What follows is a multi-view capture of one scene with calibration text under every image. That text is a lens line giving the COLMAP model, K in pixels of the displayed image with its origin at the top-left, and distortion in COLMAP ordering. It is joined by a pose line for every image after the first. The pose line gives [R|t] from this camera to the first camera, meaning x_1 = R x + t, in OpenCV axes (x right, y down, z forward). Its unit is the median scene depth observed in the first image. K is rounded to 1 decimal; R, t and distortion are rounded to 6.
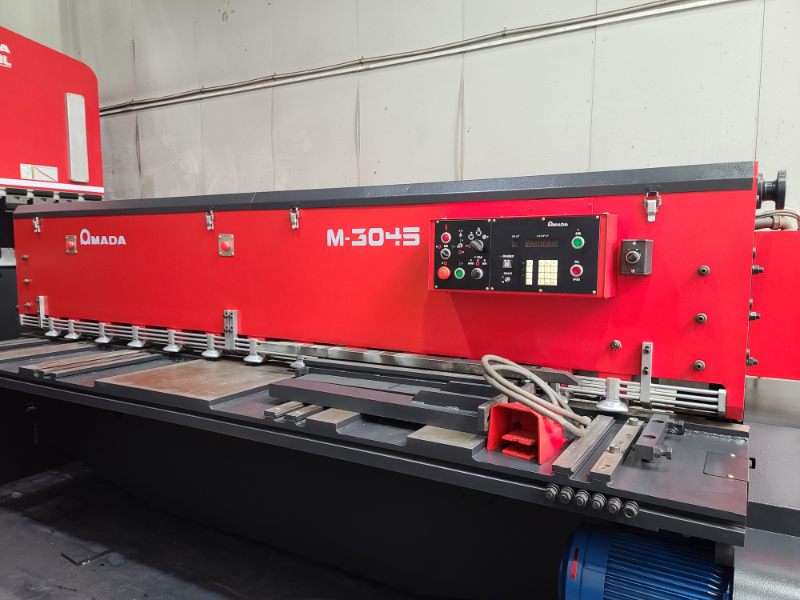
lens RADIAL K [[581.0, 0, 400.0], [0, 581.0, 300.0], [0, 0, 1]] dist [0.015939, 0.002027]
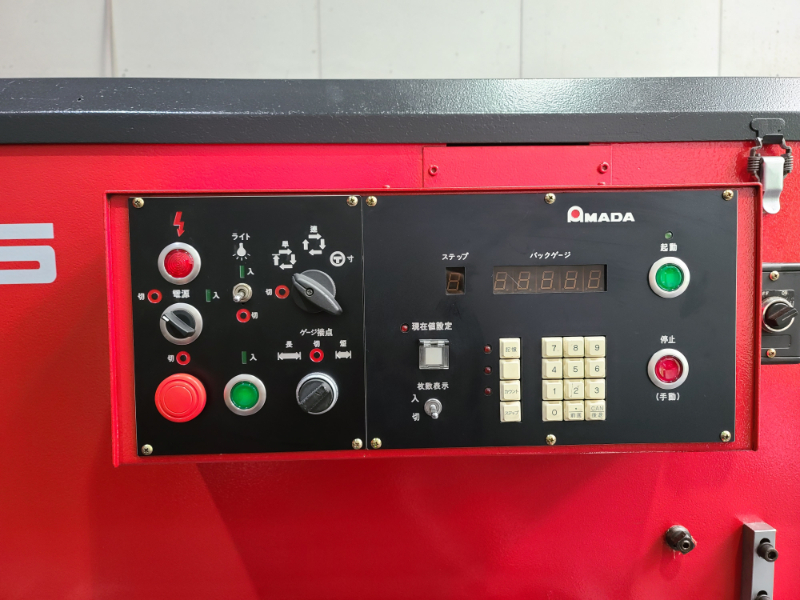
lens RADIAL K [[581.0, 0, 400.0], [0, 581.0, 300.0], [0, 0, 1]] dist [0.015939, 0.002027]
pose [[0.835902, -0.057136, 0.545897, 0.017653], [0.060777, 0.998086, 0.011400, -0.086421], [-0.545503, 0.023648, 0.837775, 0.720186]]
